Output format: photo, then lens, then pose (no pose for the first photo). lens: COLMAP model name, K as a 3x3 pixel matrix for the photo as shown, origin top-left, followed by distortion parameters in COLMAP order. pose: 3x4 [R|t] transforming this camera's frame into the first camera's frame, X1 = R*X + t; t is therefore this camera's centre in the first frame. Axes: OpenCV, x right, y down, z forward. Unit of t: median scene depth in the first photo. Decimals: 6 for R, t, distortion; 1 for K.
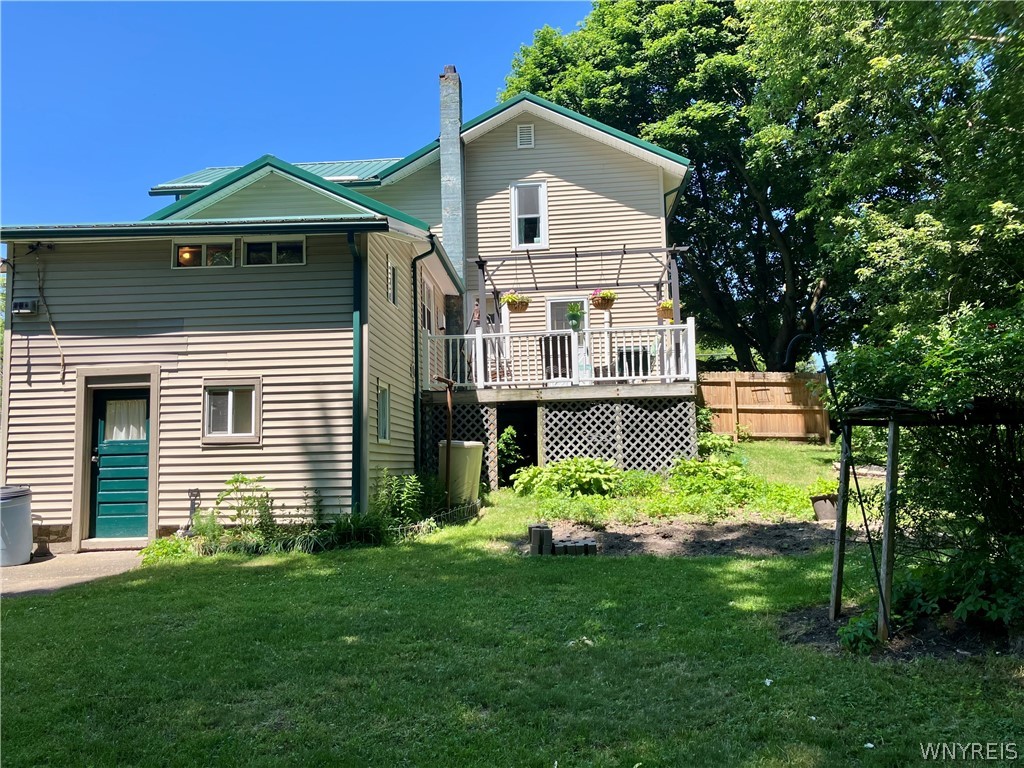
lens RADIAL K [[844.6, 0, 508.6], [0, 844.6, 379.8], [0, 0, 1]] dist [0.033309, -0.036367]
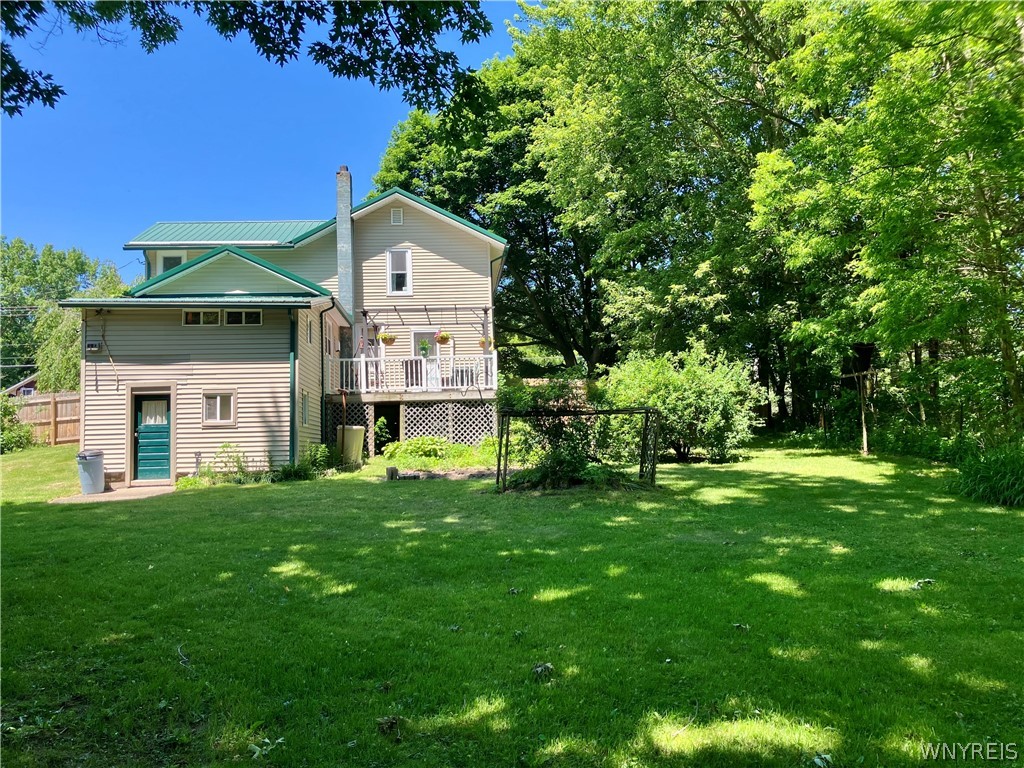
lens RADIAL K [[844.6, 0, 508.0], [0, 844.6, 400.2], [0, 0, 1]] dist [0.033309, -0.036367]
pose [[0.991547, 0.005890, 0.129612, 0.031443], [-0.010416, 0.999358, 0.034276, -0.035182], [-0.129327, -0.035336, 0.990972, -0.640186]]
